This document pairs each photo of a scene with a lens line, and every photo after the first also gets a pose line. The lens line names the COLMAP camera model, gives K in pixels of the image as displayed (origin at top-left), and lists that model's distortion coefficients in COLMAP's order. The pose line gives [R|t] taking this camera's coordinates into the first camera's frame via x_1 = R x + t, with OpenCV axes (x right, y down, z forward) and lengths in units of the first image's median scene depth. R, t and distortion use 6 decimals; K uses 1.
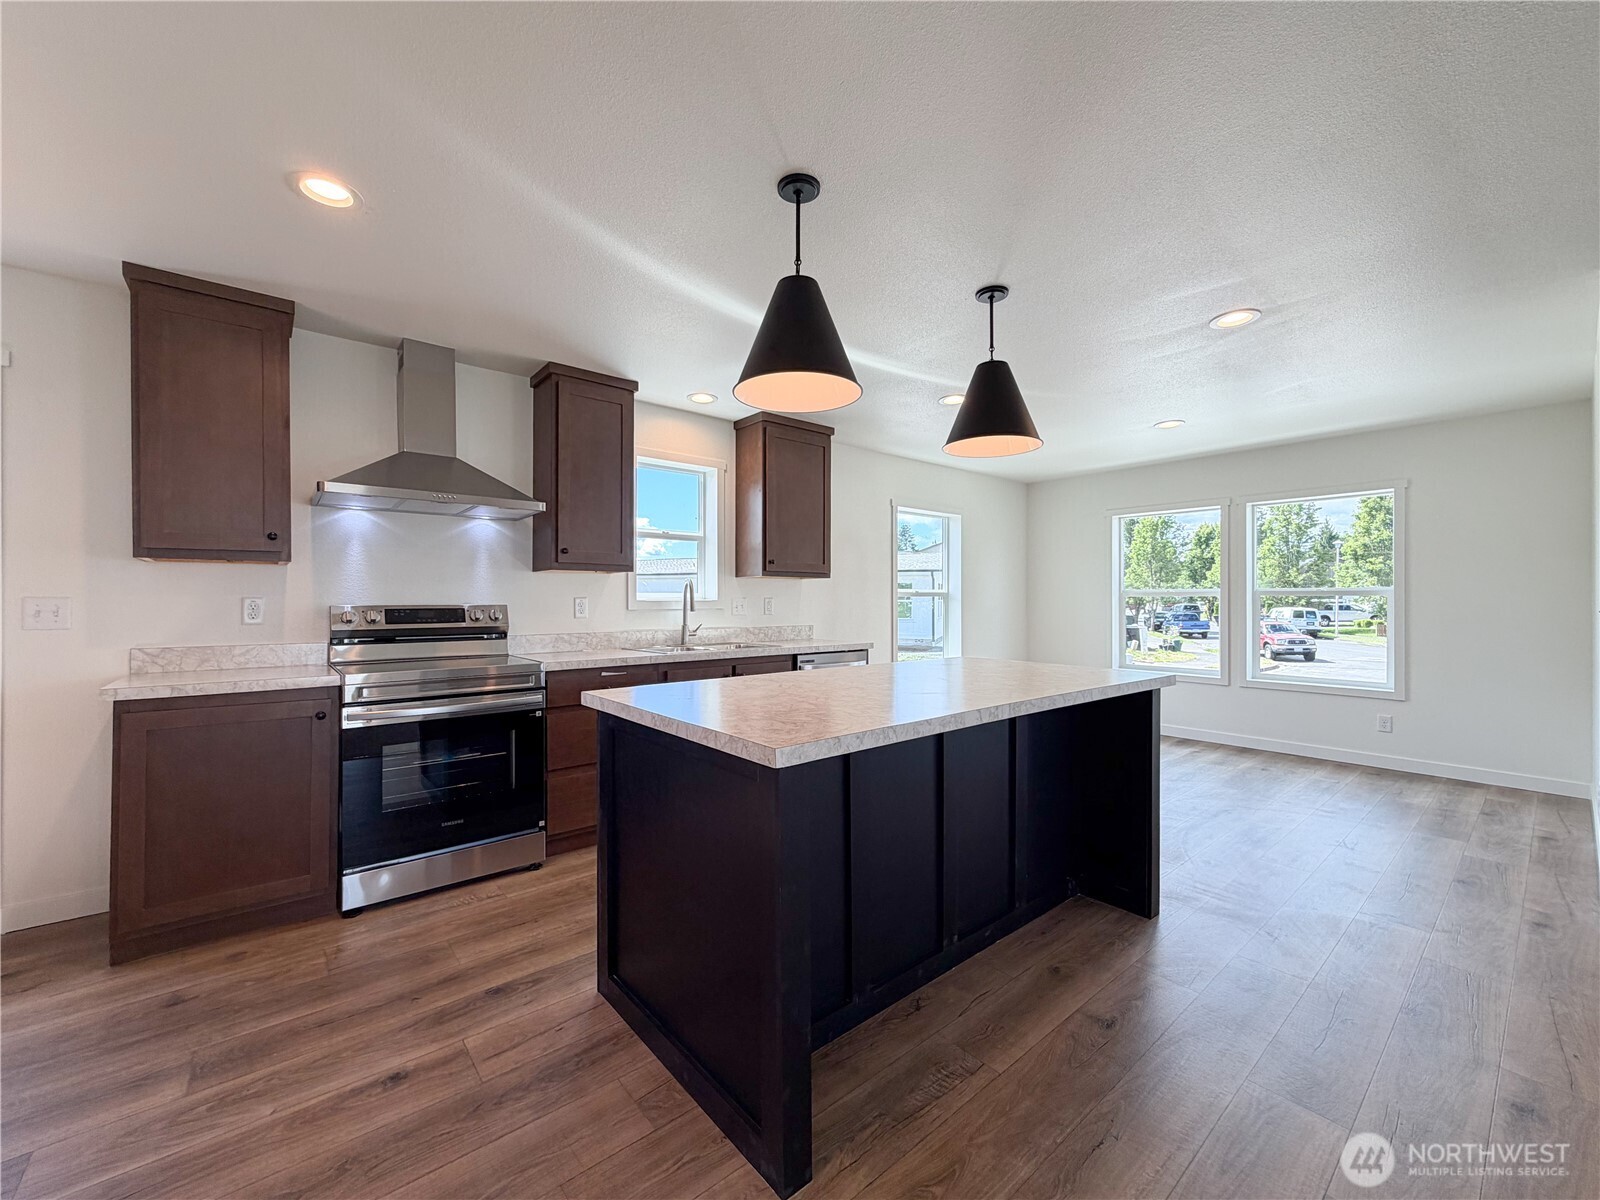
lens RADIAL K [[634.8, 0, 785.9], [0, 634.8, 604.8], [0, 0, 1]] dist [-0.001104, -0.000020]
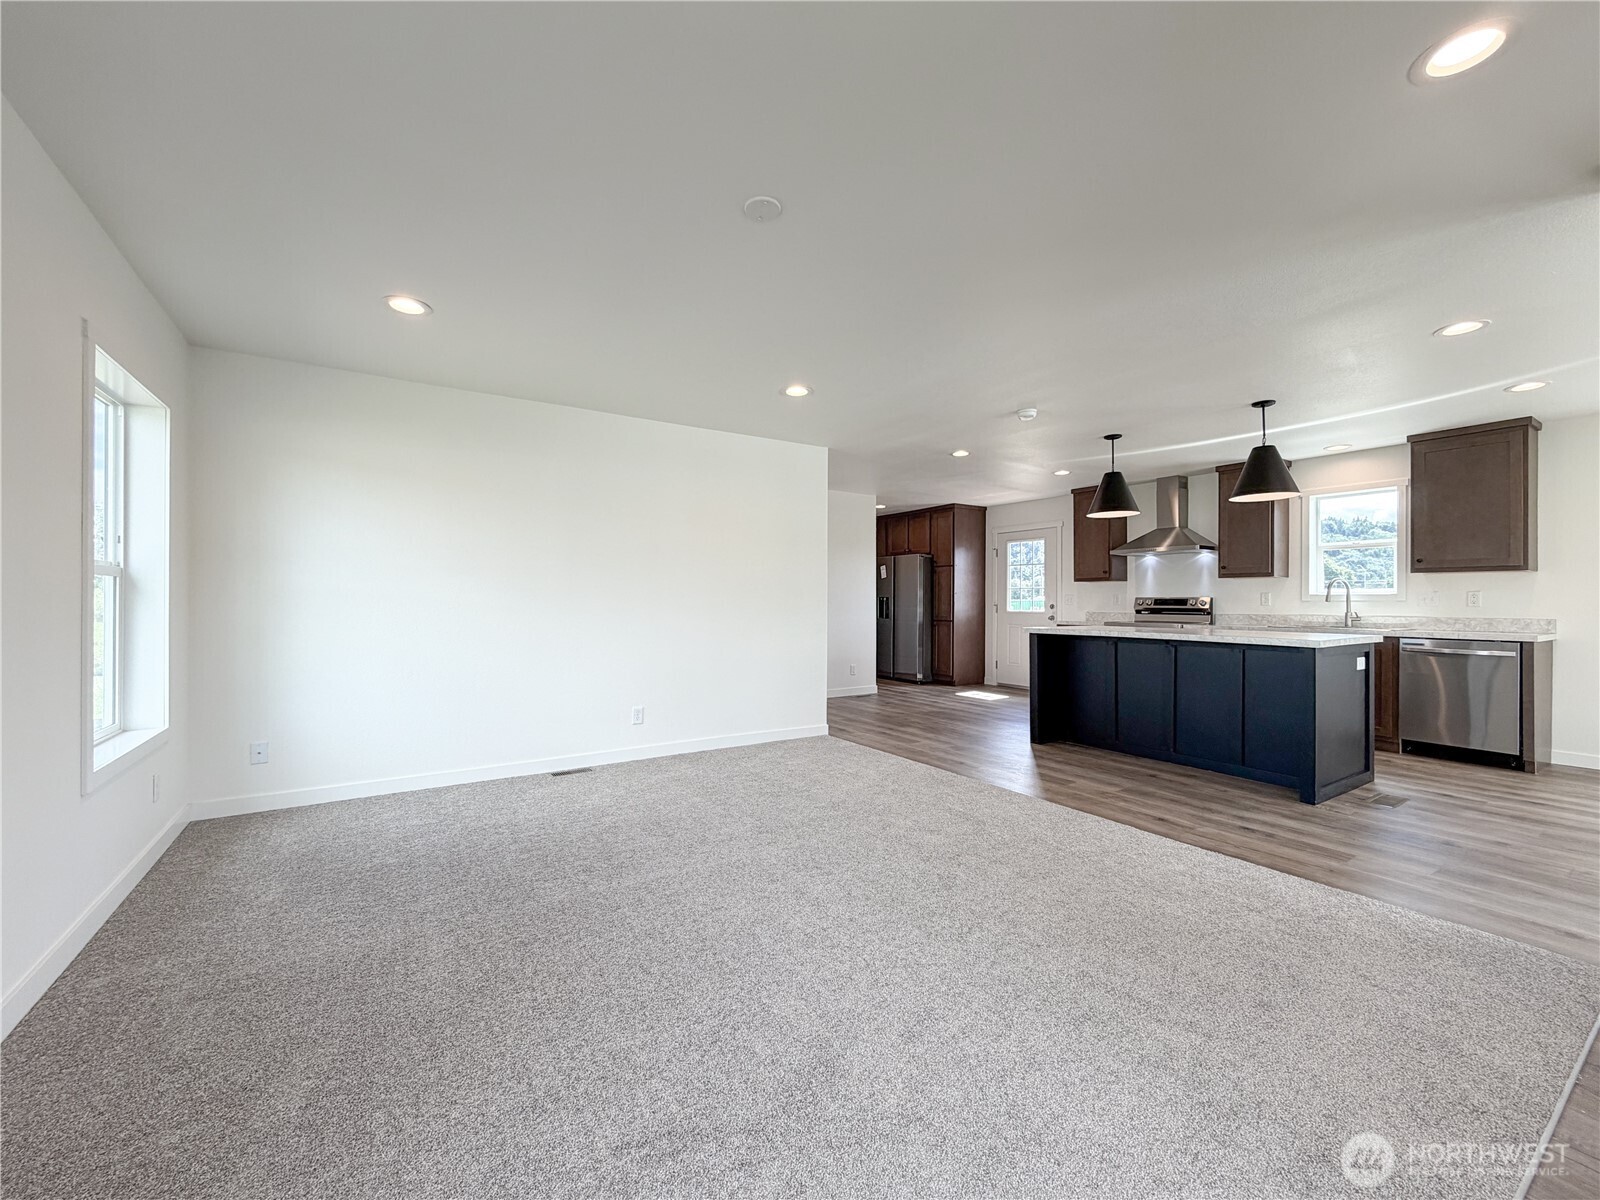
lens RADIAL K [[634.8, 0, 785.9], [0, 634.8, 604.8], [0, 0, 1]] dist [-0.001104, -0.000020]
pose [[-0.117428, 0.004081, -0.993073, 1.723164], [-0.012332, 0.999908, 0.005567, 0.029781], [0.993005, 0.012900, -0.117366, -0.036827]]
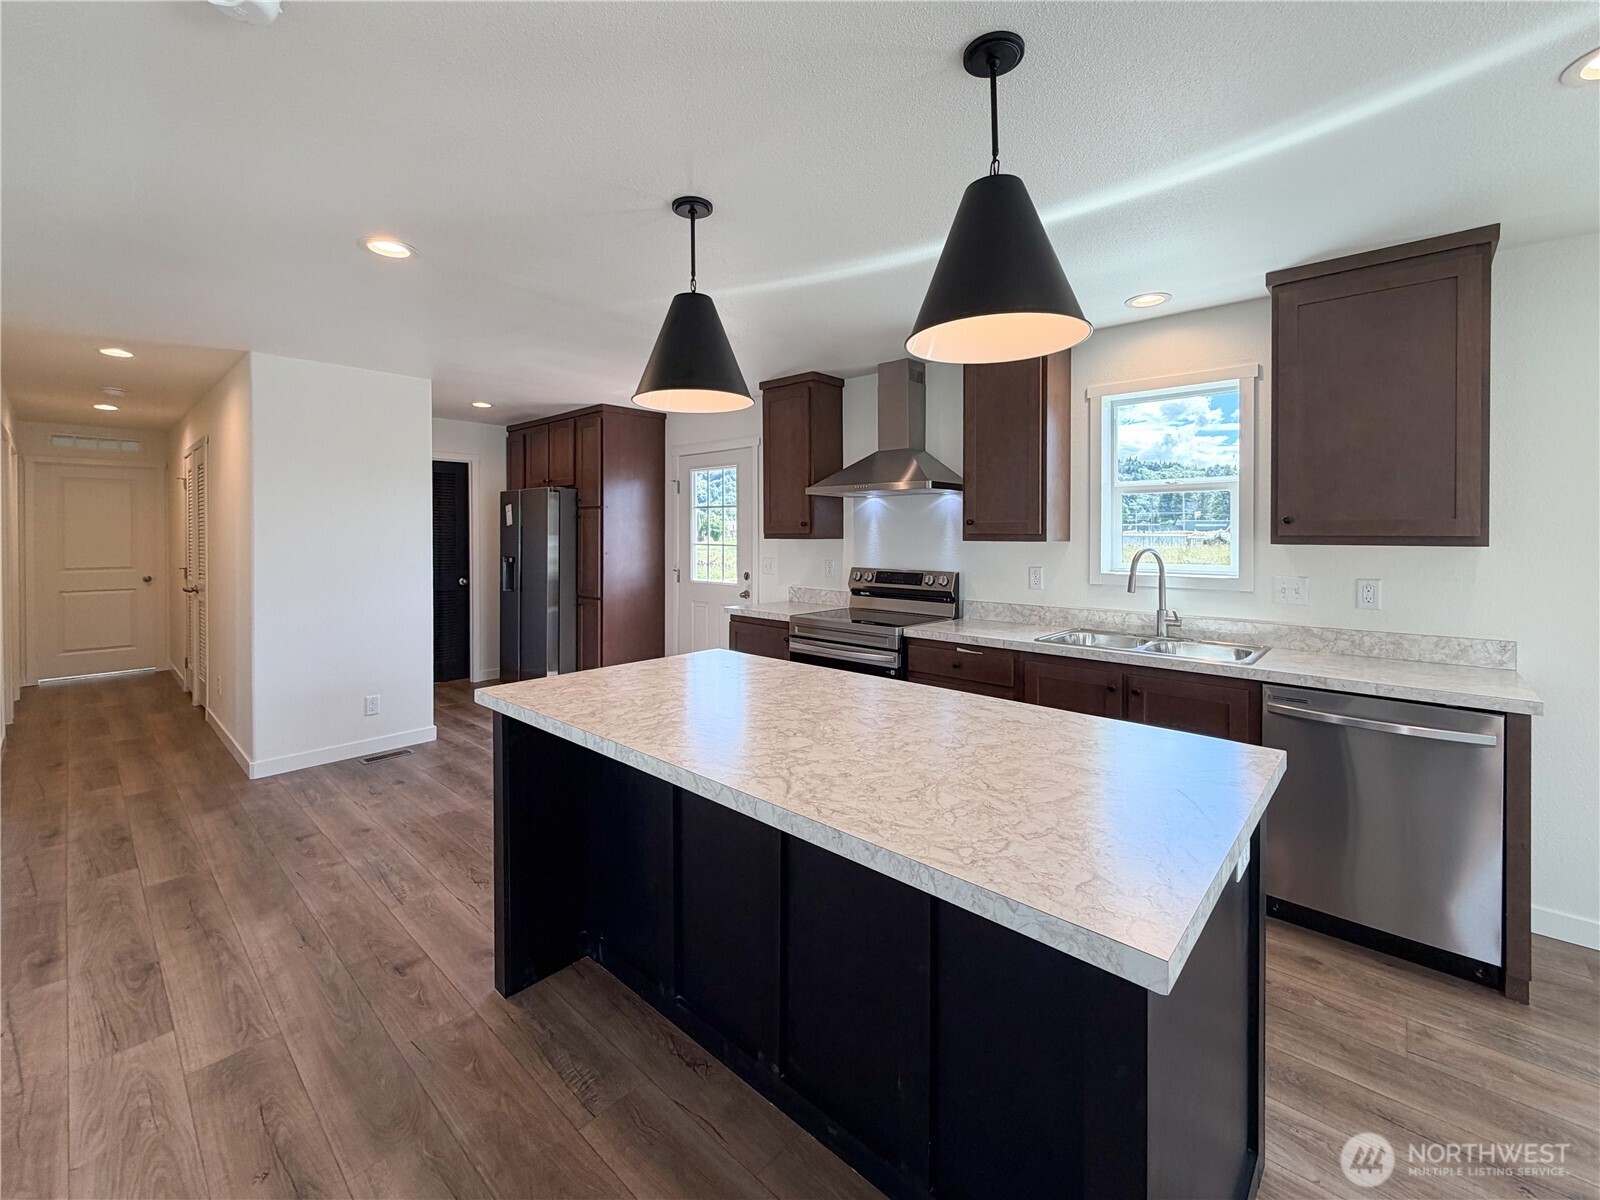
lens RADIAL K [[661.5, 0, 800.0], [0, 661.5, 541.8], [0, 0, 1]] dist [-0.000037, 0.000032]
pose [[0.154244, 0.013454, -0.987941, 0.695618], [-0.008356, 0.999889, 0.012312, -0.069418], [0.987998, 0.006356, 0.154339, 0.610045]]
